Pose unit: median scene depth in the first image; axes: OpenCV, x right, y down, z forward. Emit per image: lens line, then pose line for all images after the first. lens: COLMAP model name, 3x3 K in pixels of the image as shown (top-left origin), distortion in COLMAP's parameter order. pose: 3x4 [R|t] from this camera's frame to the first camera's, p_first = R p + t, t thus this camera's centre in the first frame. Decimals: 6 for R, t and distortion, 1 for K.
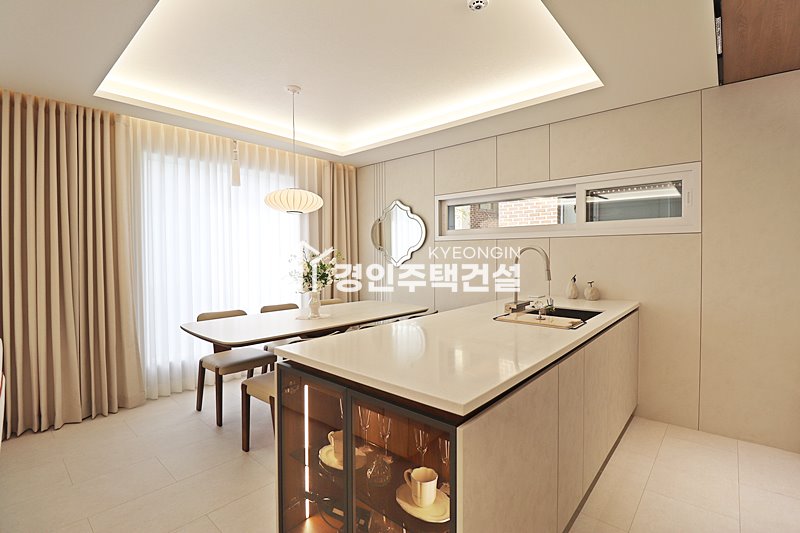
lens RADIAL K [[372.8, 0, 406.4], [0, 372.8, 261.4], [0, 0, 1]] dist [0.000701, -0.012804]
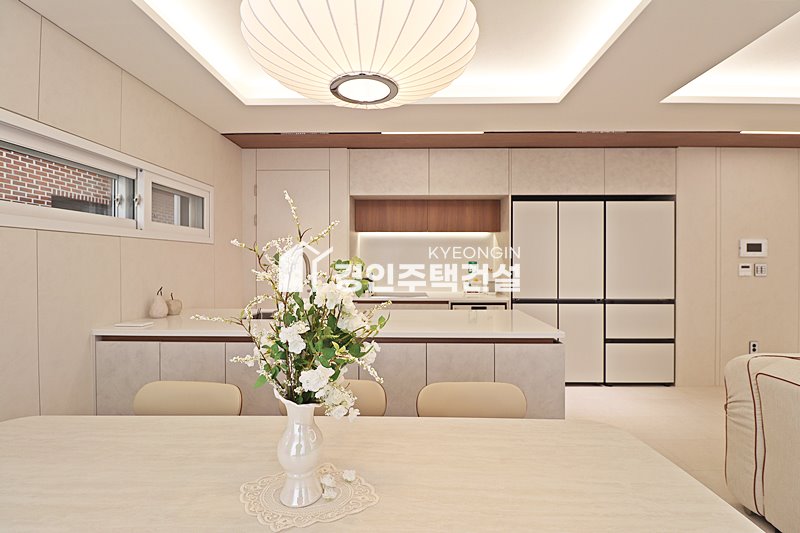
lens RADIAL K [[376.1, 0, 405.0], [0, 376.1, 262.0], [0, 0, 1]] dist [-0.000405, -0.013733]
pose [[-0.634046, 0.003568, 0.773287, -0.531183], [0.019499, 0.999745, 0.011375, -0.018029], [-0.773049, 0.022291, -0.633954, 1.183950]]
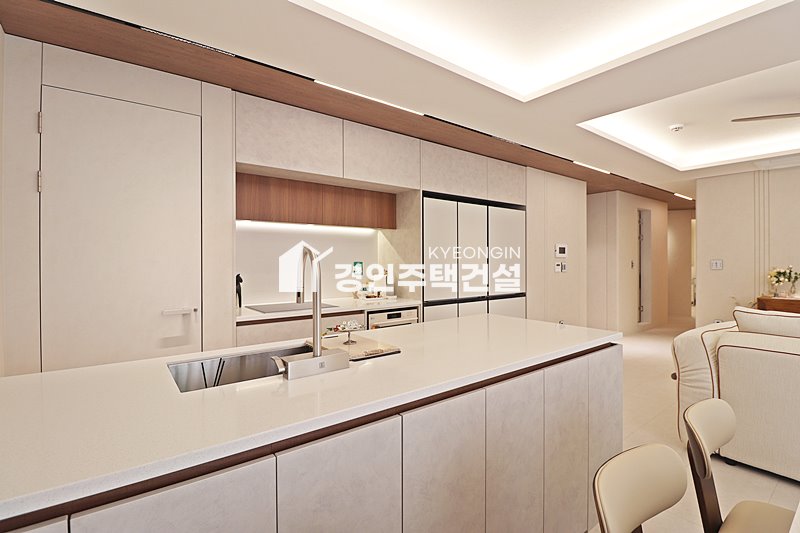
lens RADIAL K [[374.5, 0, 407.7], [0, 374.5, 259.7], [0, 0, 1]] dist [0.000415, -0.014341]
pose [[-0.980690, 0.009511, 0.195339, 0.057589], [0.013047, 0.999773, 0.016823, -0.024845], [-0.195135, 0.019047, -0.980591, 1.265086]]
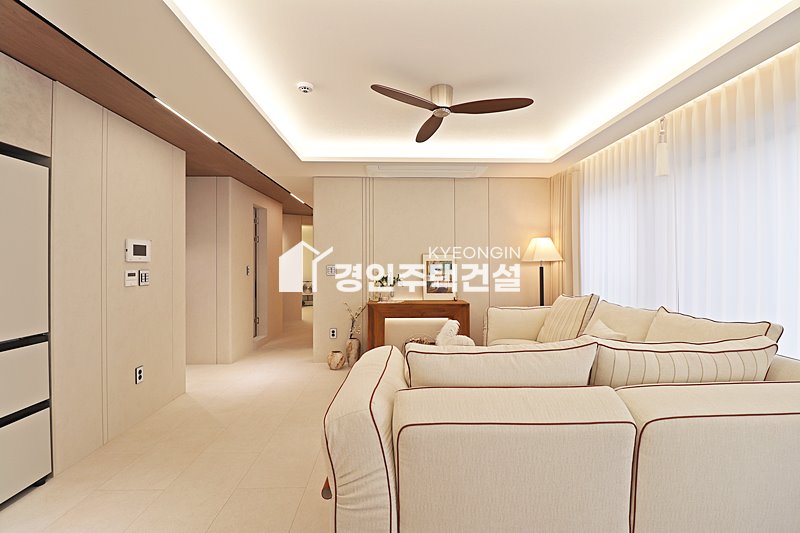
lens RADIAL K [[368.9, 0, 405.8], [0, 368.9, 261.8], [0, 0, 1]] dist [-0.001232, -0.013276]
pose [[-0.730507, 0.006862, -0.682870, -0.145837], [-0.005555, 0.999857, 0.015990, -0.018149], [0.682882, 0.015474, -0.730365, 0.686766]]
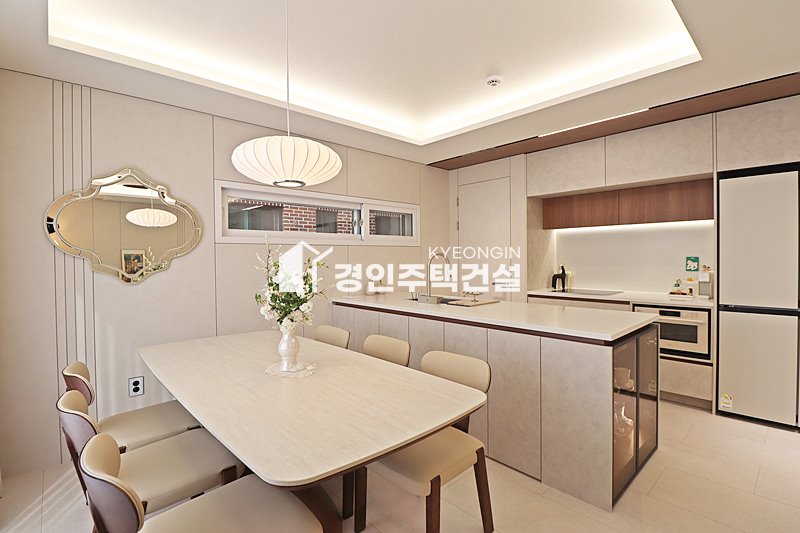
lens RADIAL K [[376.1, 0, 405.0], [0, 376.1, 262.0], [0, 0, 1]] dist [-0.000405, -0.013733]
pose [[0.106462, -0.006210, 0.994297, -0.856614], [0.030038, 0.999544, 0.003026, -0.012561], [-0.993863, 0.029545, 0.106600, 0.806083]]
